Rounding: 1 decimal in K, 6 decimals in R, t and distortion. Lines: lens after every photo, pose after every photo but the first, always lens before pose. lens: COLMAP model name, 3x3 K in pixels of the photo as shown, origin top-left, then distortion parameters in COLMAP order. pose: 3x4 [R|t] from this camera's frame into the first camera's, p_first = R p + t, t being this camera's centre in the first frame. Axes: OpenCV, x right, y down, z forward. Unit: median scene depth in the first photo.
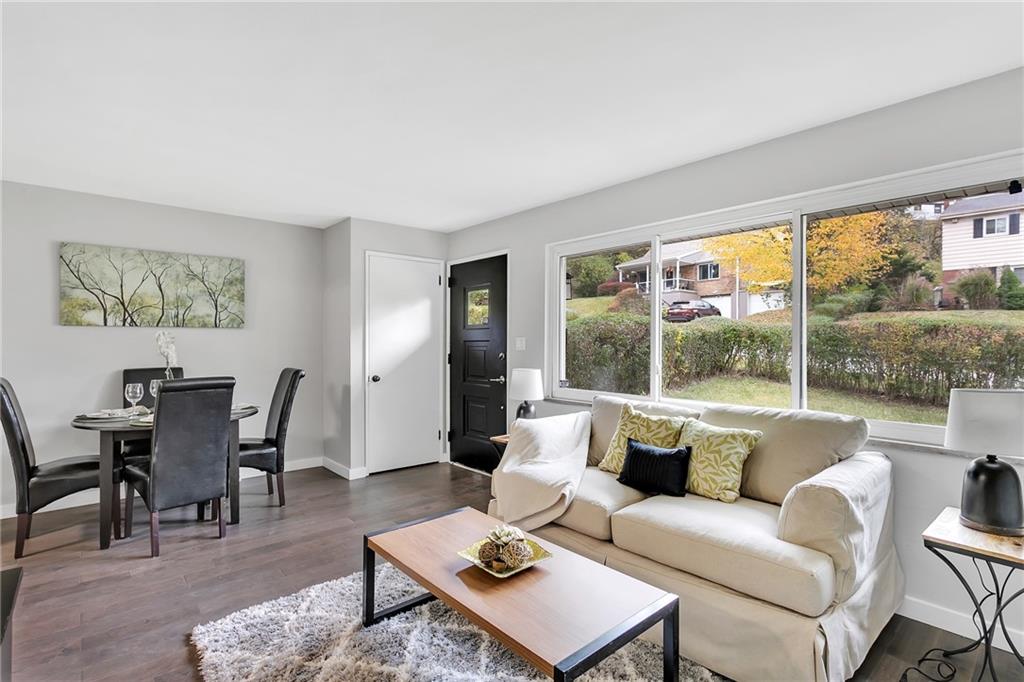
lens RADIAL K [[489.8, 0, 512.0], [0, 489.8, 341.0], [0, 0, 1]] dist [-0.000428, 0.000062]
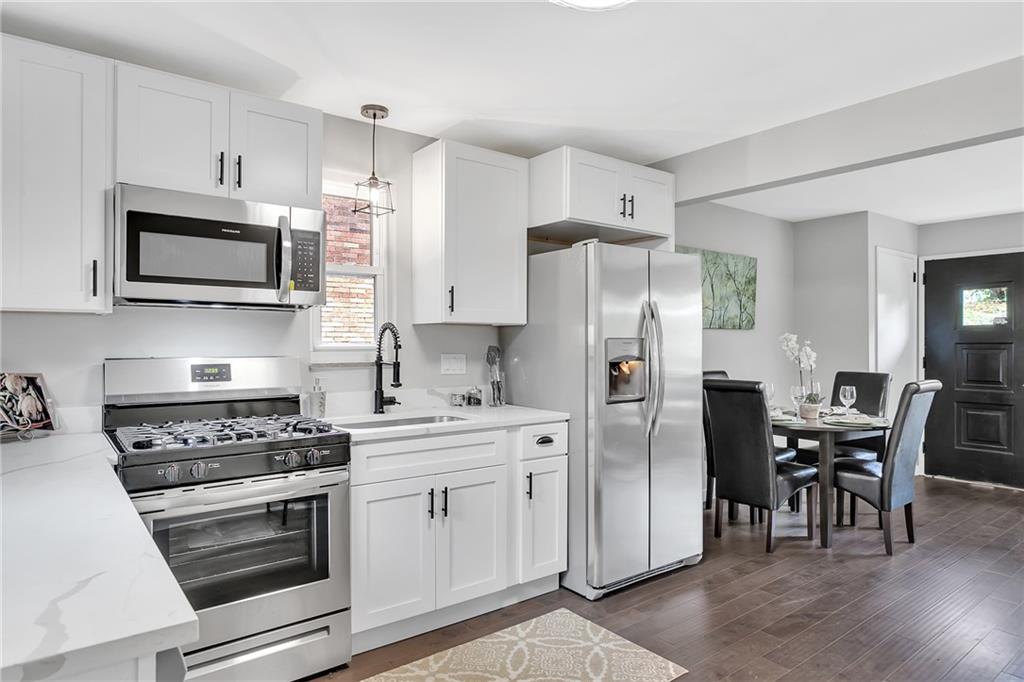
lens RADIAL K [[595.1, 0, 512.0], [0, 595.1, 341.0], [0, 0, 1]] dist [-0.003598, -0.000716]
pose [[0.997272, 0.002404, -0.073774, -1.002929], [-0.002286, 0.999996, 0.001686, -0.005152], [0.073778, -0.001513, 0.997274, -0.201988]]
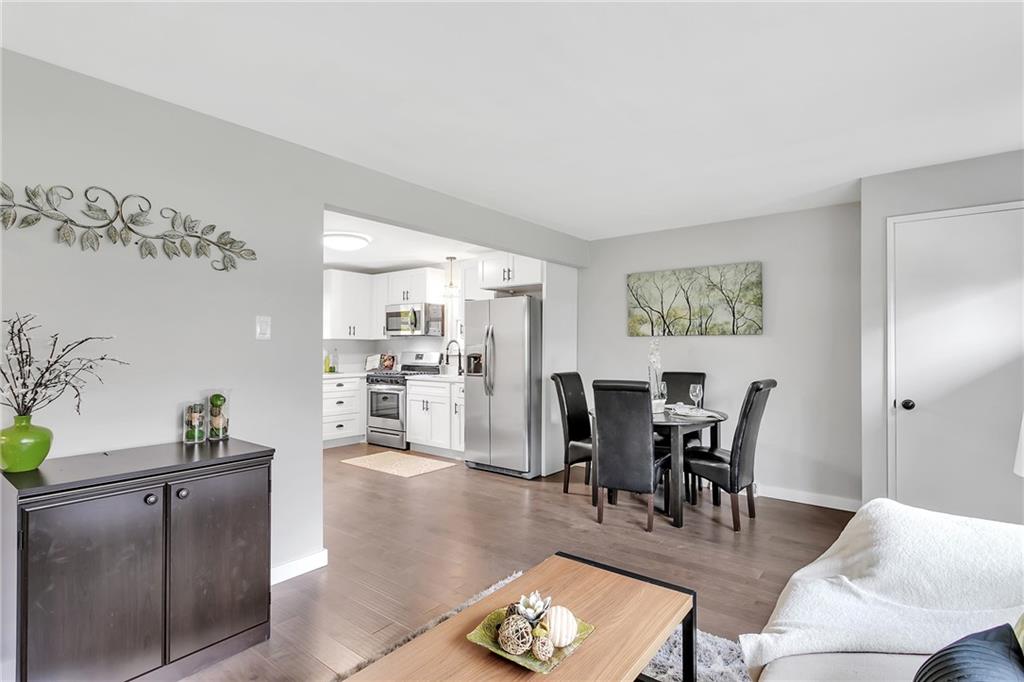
lens RADIAL K [[513.5, 0, 512.0], [0, 513.5, 341.0], [0, 0, 1]] dist [0.000097, -0.000002]
pose [[0.182803, -0.012412, -0.983071, 0.353324], [-0.000506, 0.999919, -0.012719, -0.001166], [0.983149, 0.002822, 0.182782, 0.380628]]
